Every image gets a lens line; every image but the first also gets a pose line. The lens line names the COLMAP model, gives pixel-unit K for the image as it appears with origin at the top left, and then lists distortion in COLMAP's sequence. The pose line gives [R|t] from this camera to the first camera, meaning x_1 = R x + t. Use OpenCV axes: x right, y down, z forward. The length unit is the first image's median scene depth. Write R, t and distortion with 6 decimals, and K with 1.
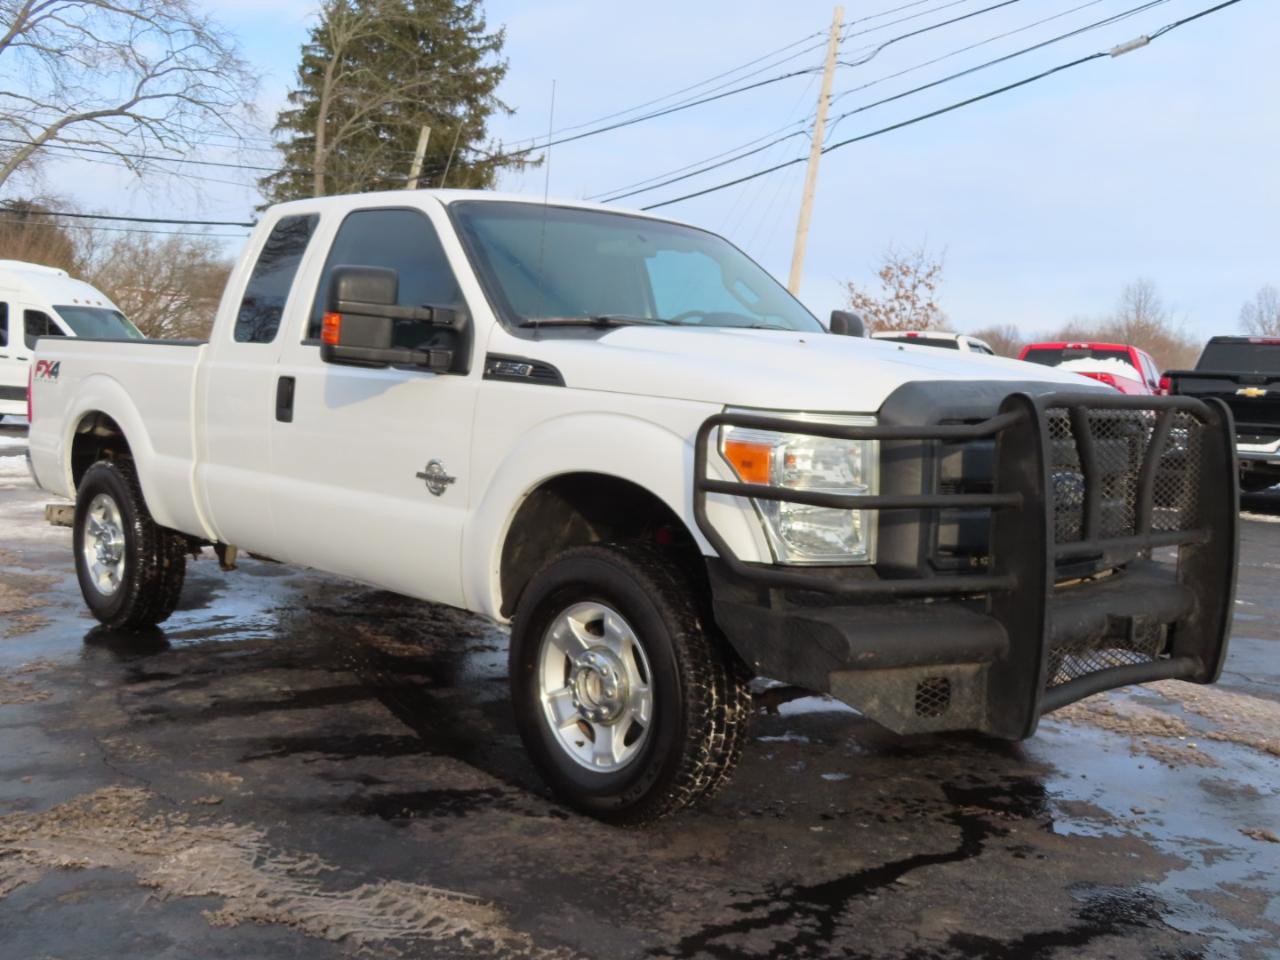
lens RADIAL K [[1372.6, 0, 642.8], [0, 1372.6, 479.8], [0, 0, 1]] dist [-0.018567, 0.000000]
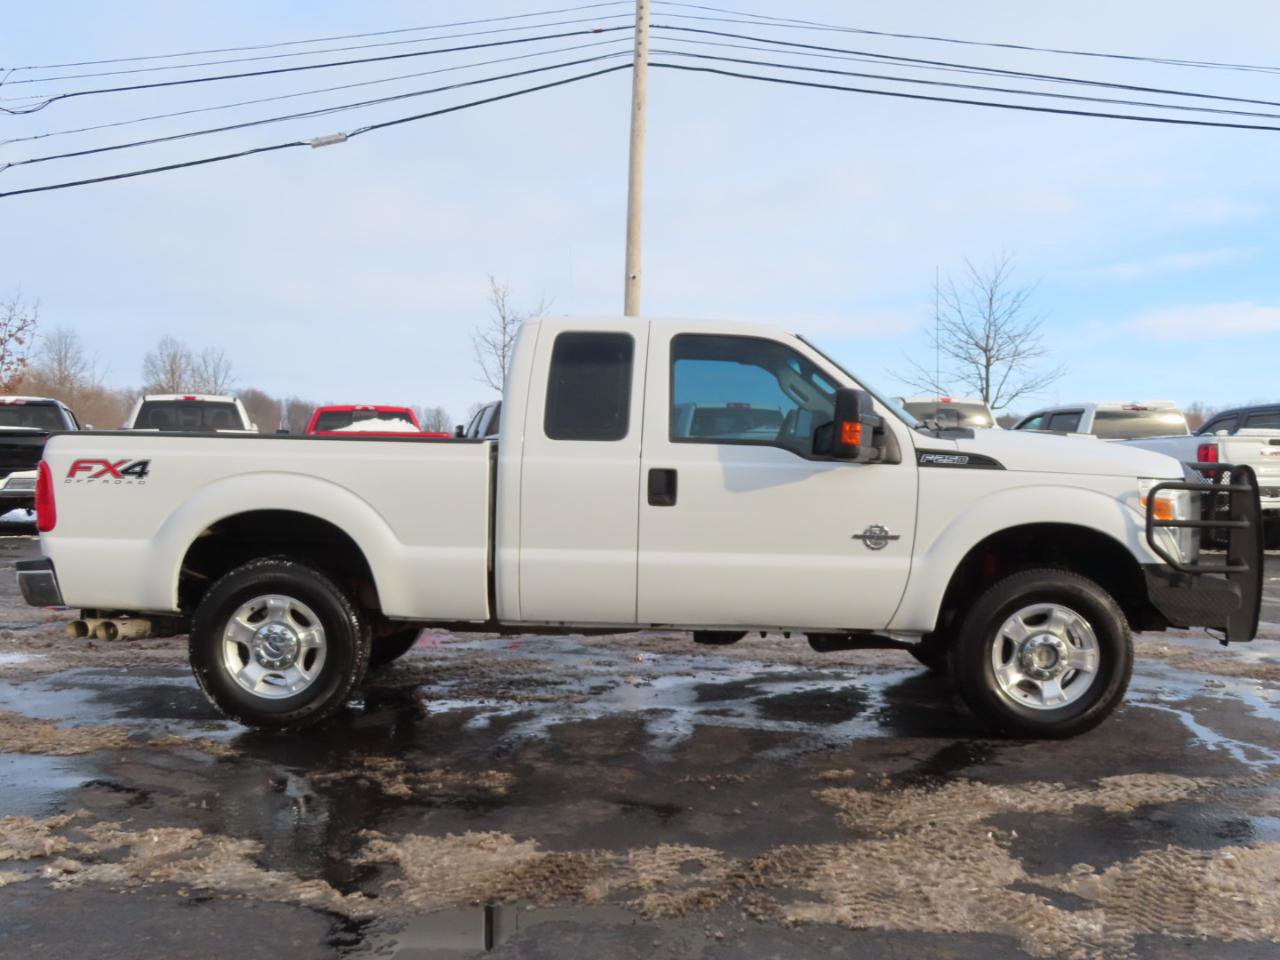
lens RADIAL K [[1372.6, 0, 644.1], [0, 1372.6, 479.5], [0, 0, 1]] dist [-0.018567, 0.000000]
pose [[0.701331, -0.045700, 0.711370, -1.351655], [0.069775, 0.997552, -0.004705, -0.072536], [-0.709413, 0.052936, 0.702802, 0.180671]]
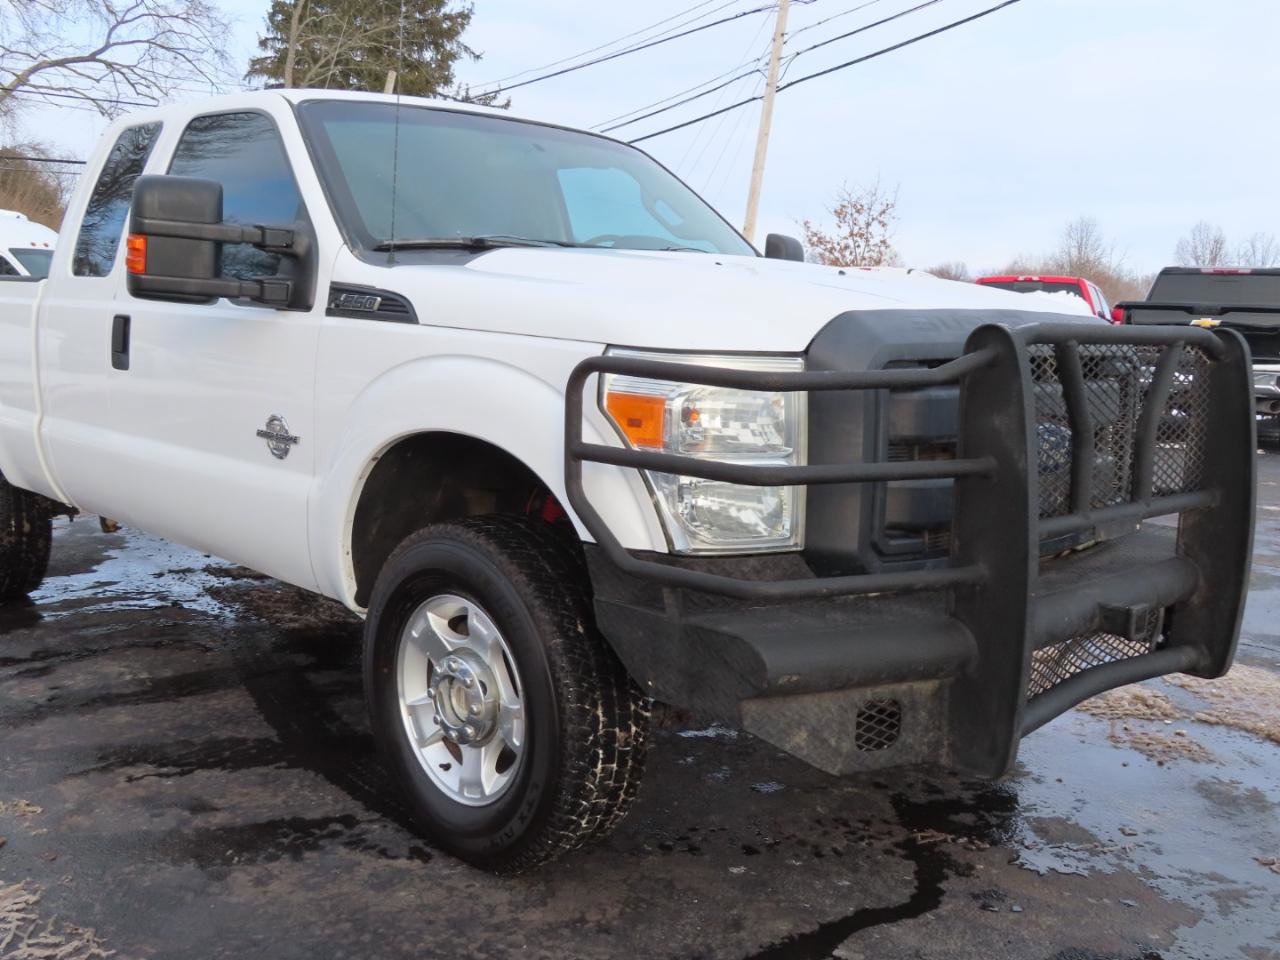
lens RADIAL K [[1278.1, 0, 640.4], [0, 1278.1, 483.8], [0, 0, 1]] dist [0.000420, 0.000000]
pose [[0.999758, -0.012923, 0.017794, 0.053687], [0.011902, 0.998342, 0.056323, -0.014275], [-0.018492, -0.056098, 0.998254, 0.236256]]
